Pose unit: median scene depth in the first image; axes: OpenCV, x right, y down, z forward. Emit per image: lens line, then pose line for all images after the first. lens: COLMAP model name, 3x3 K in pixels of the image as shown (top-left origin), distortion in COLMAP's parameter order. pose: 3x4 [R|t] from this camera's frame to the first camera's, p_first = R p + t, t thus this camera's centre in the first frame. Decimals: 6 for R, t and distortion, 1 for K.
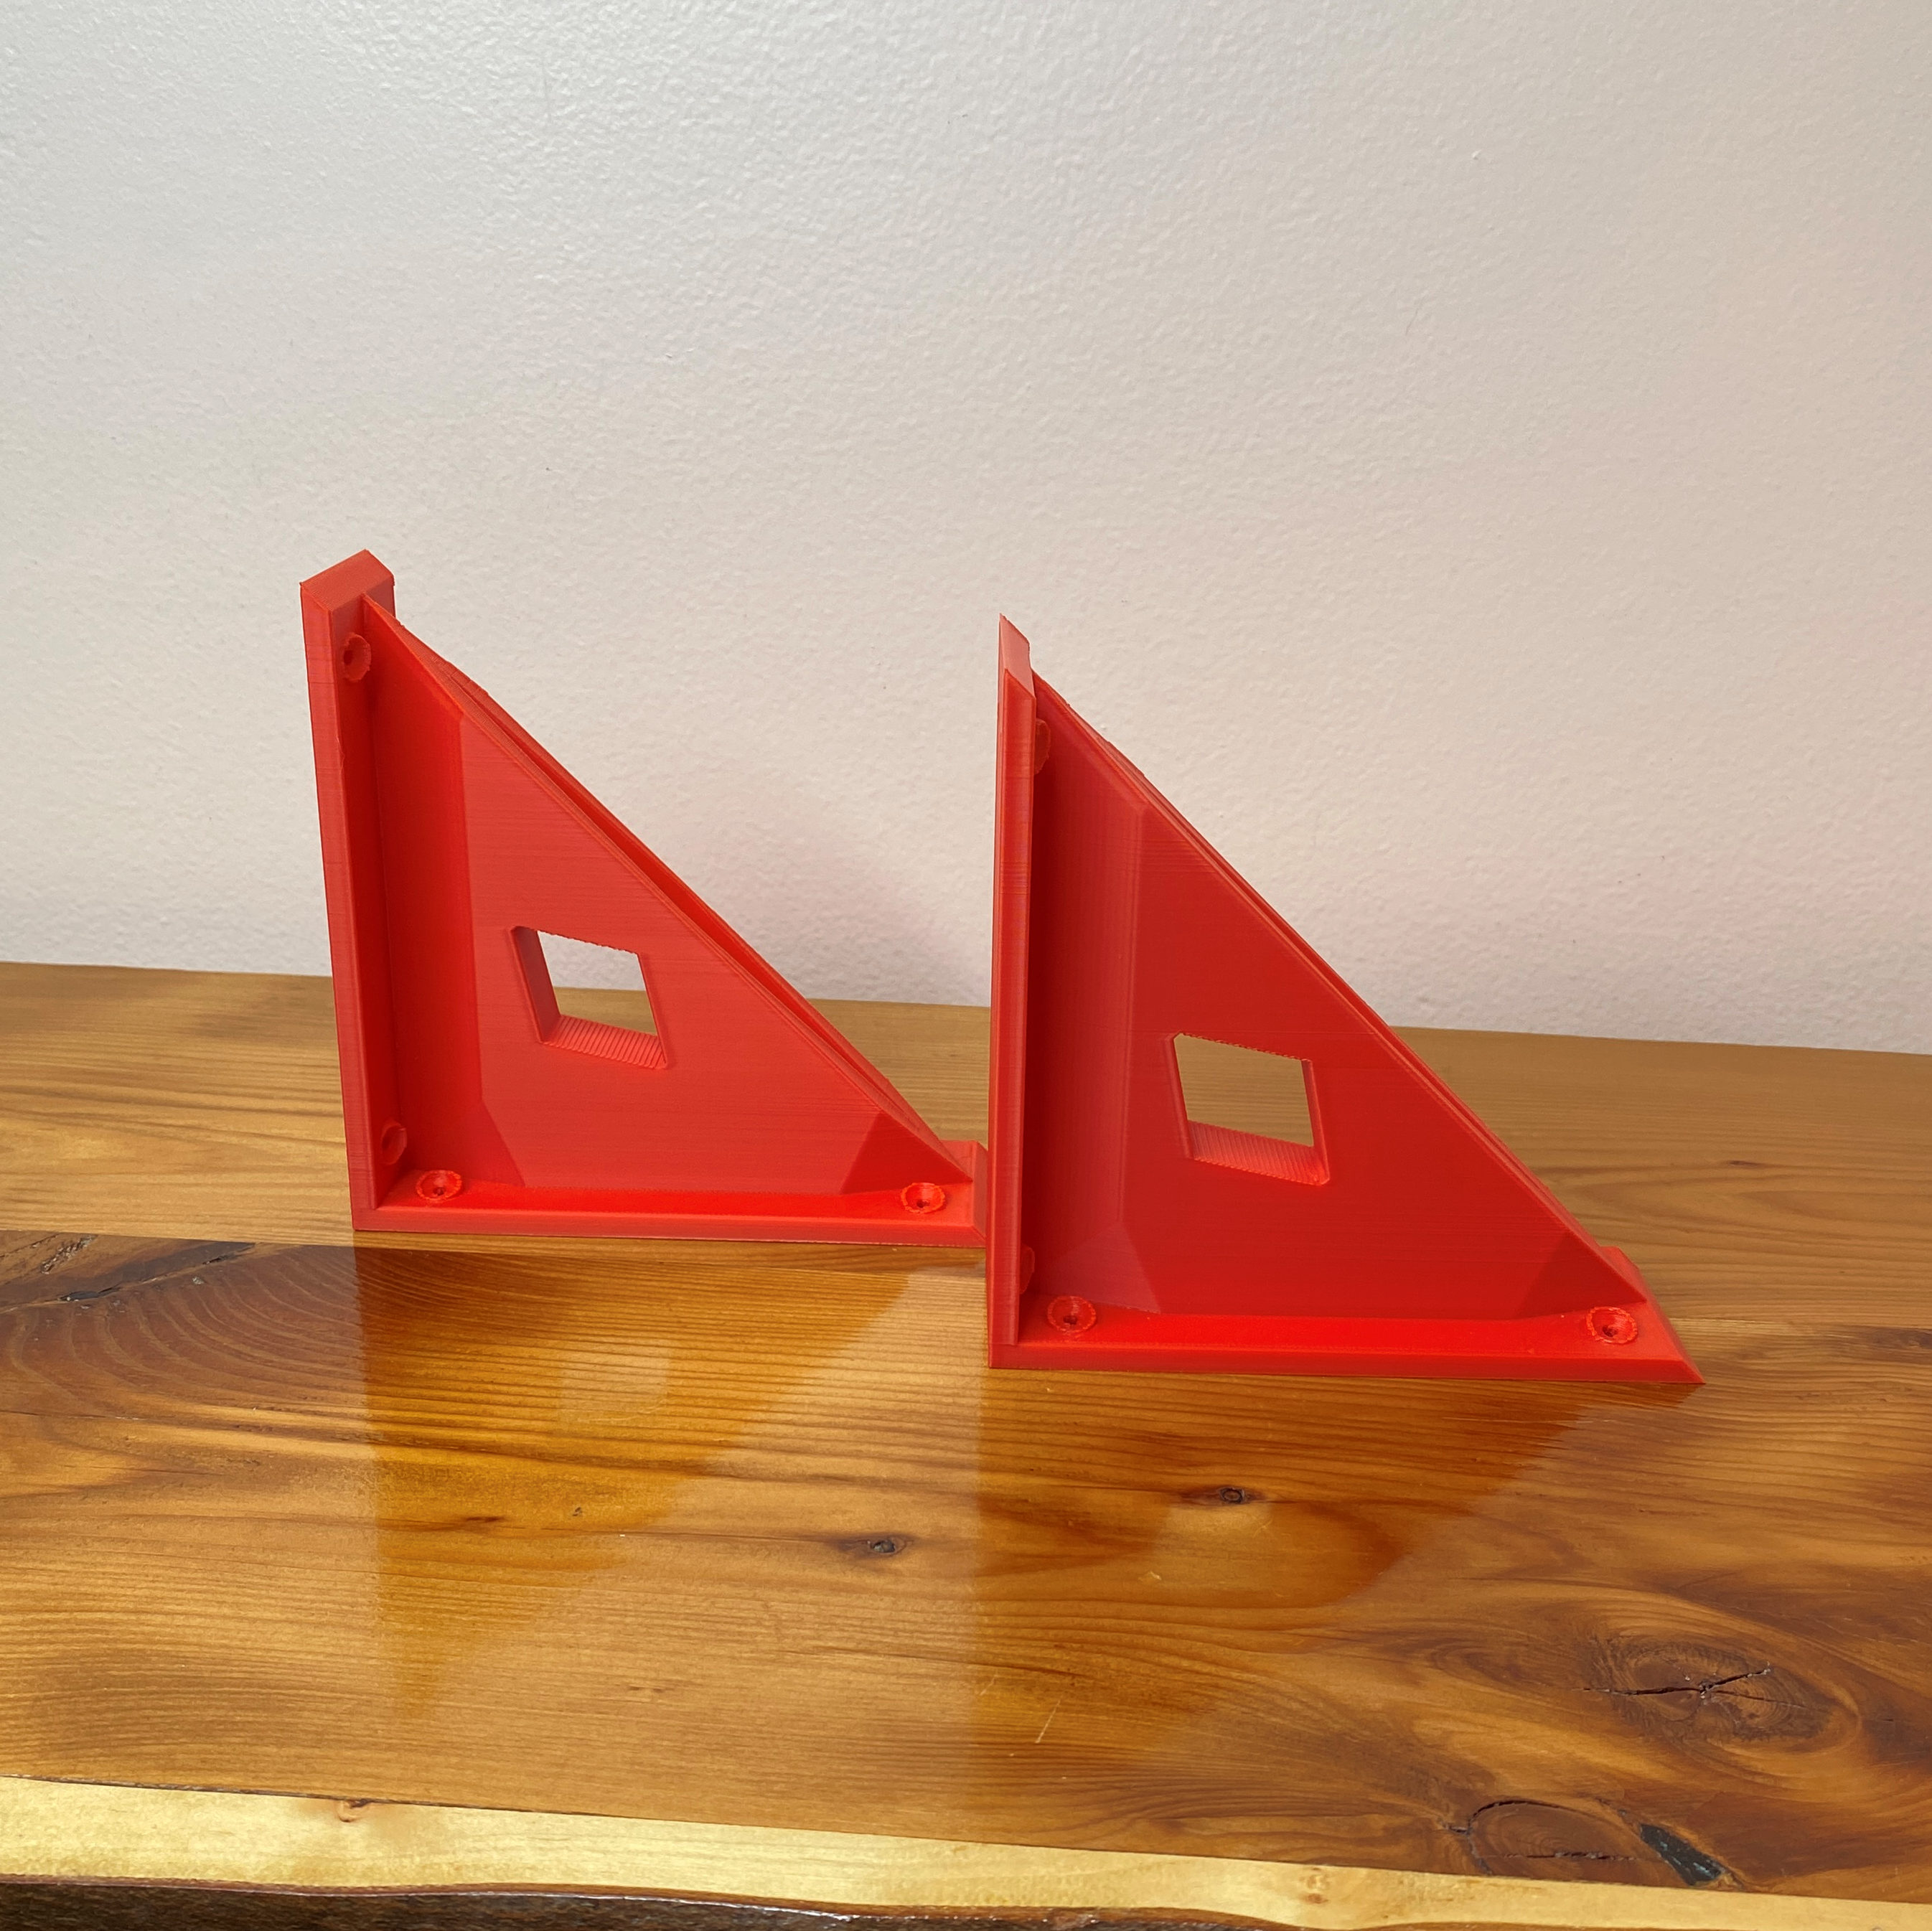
lens RADIAL K [[2240.4, 0, 965.8], [0, 2240.4, 1004.7], [0, 0, 1]] dist [0.137141, -0.437225]
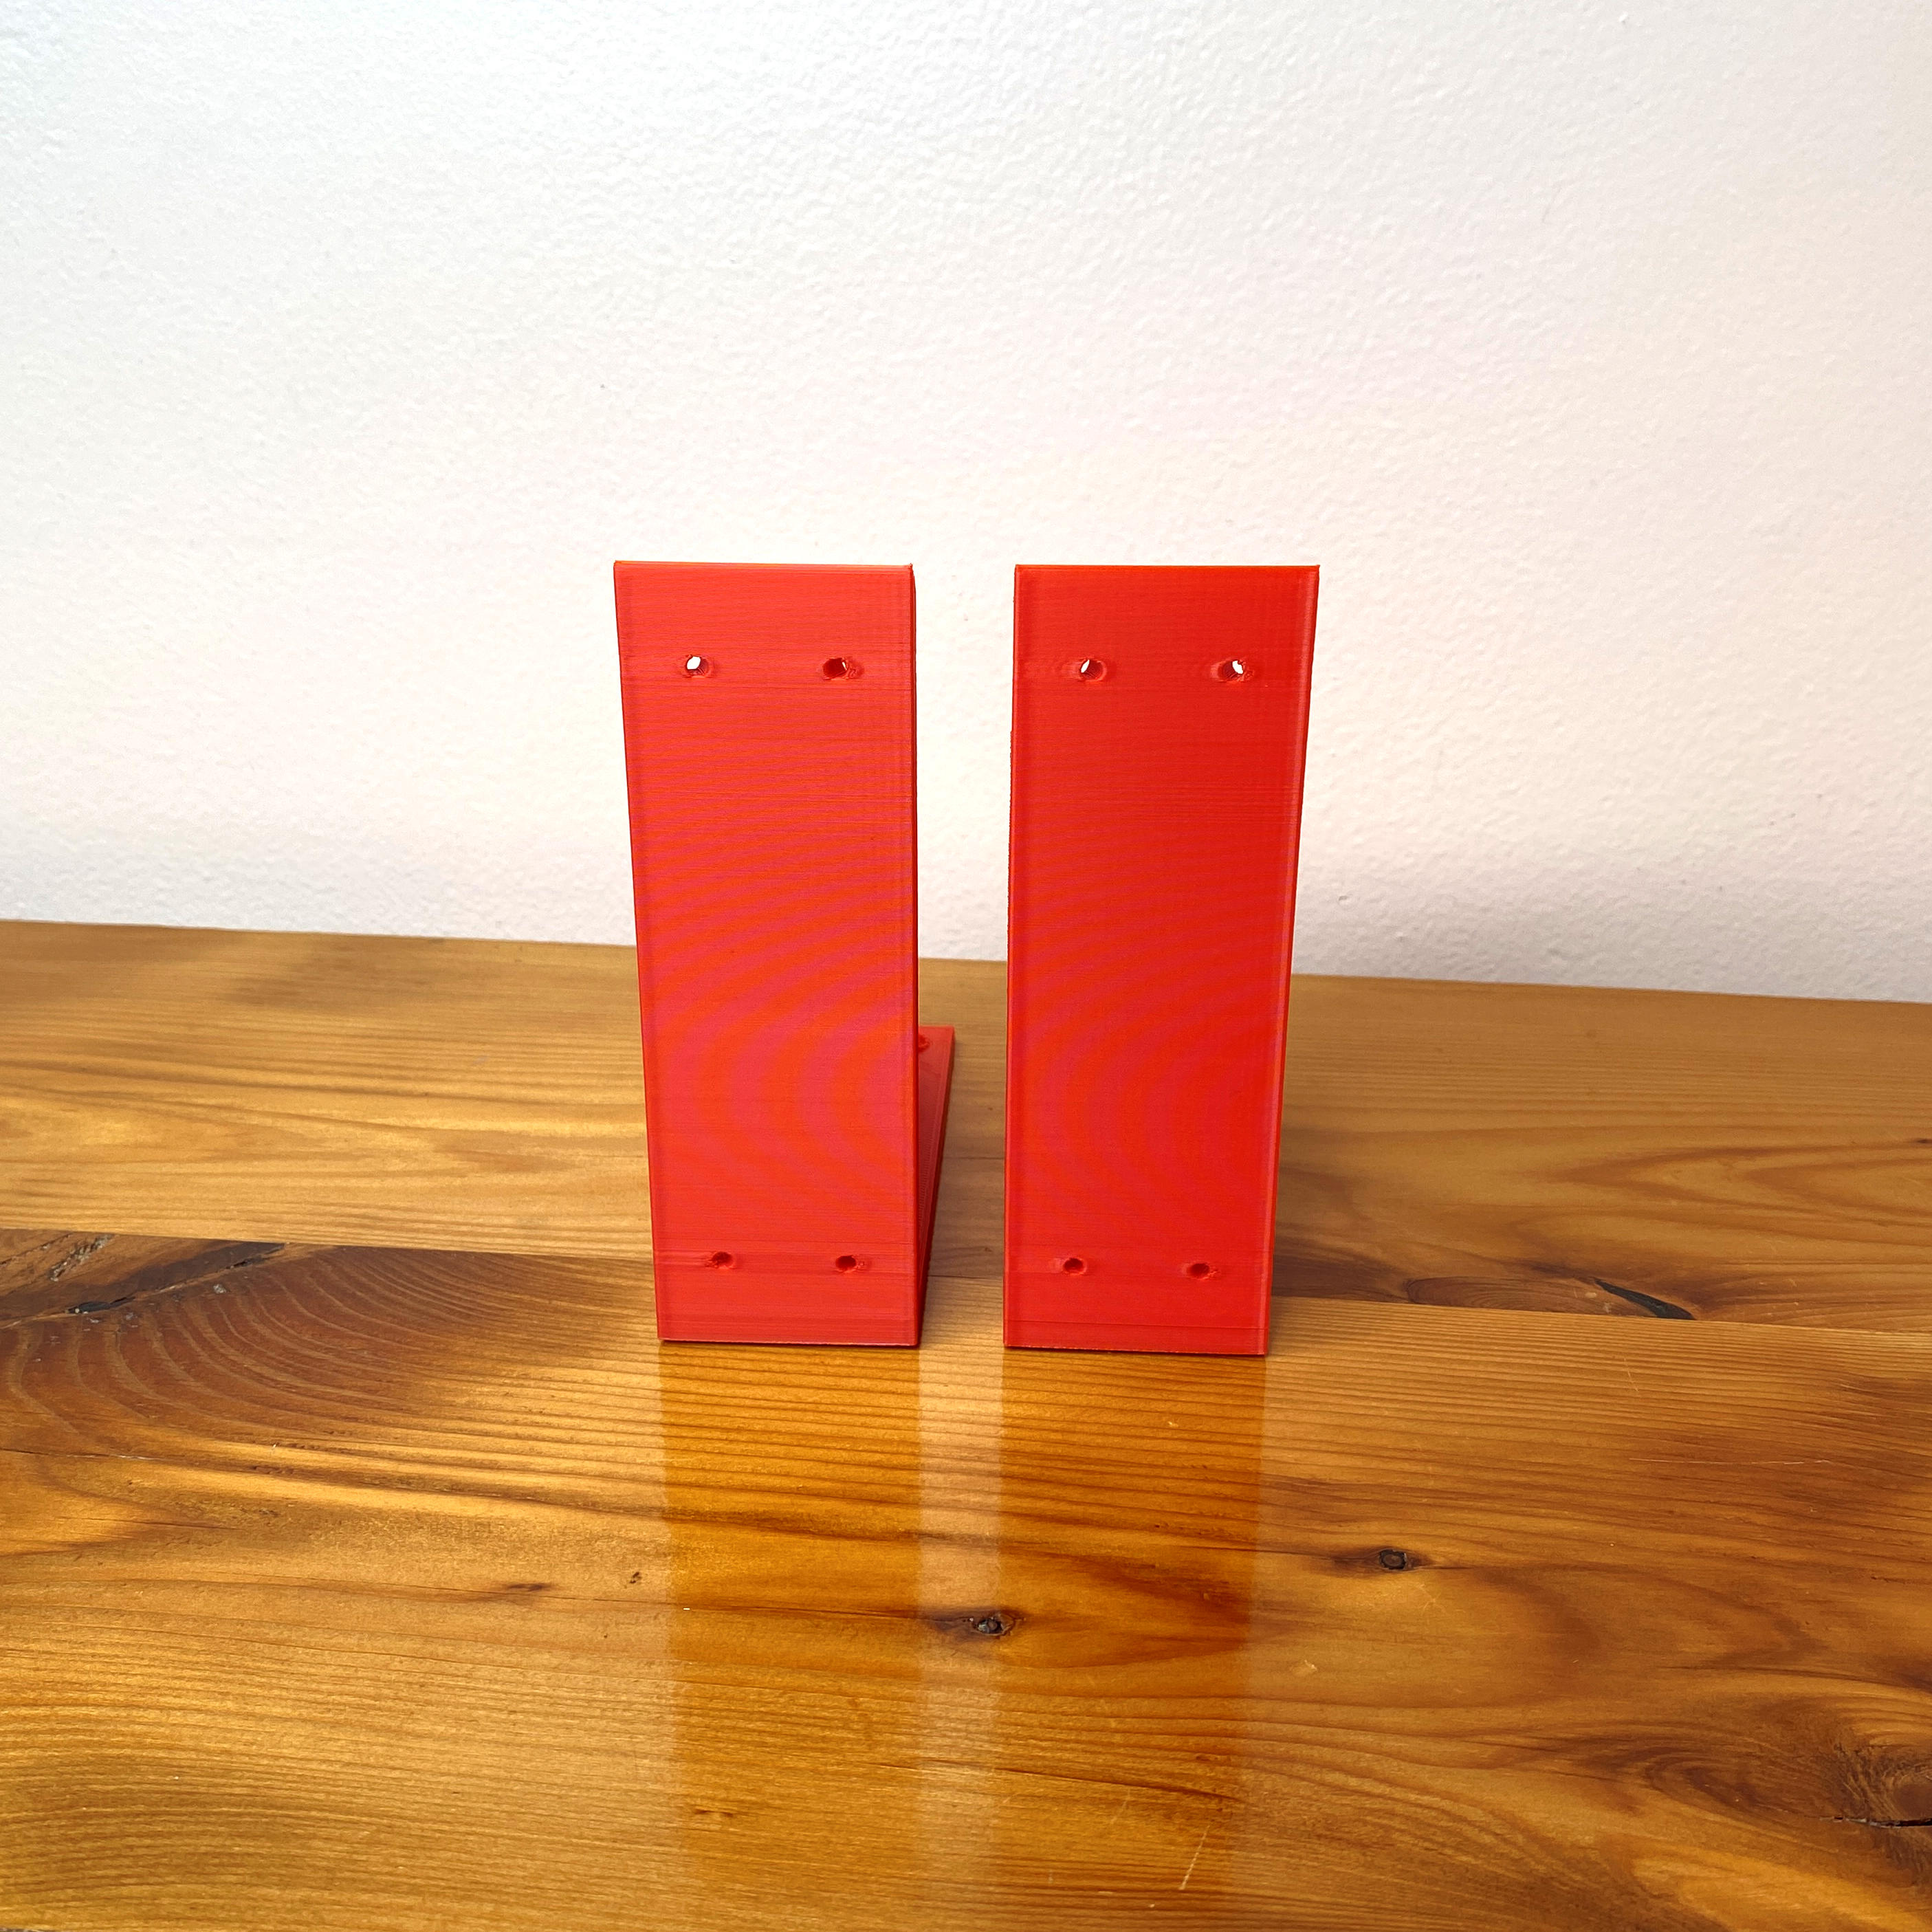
lens RADIAL K [[2155.3, 0, 945.7], [0, 2155.3, 973.1], [0, 0, 1]] dist [0.071870, -0.207227]
pose [[0.999300, -0.005389, -0.037026, -0.019448], [0.006257, 0.999707, 0.023366, -0.024834], [0.036889, -0.023582, 0.999041, 0.167446]]
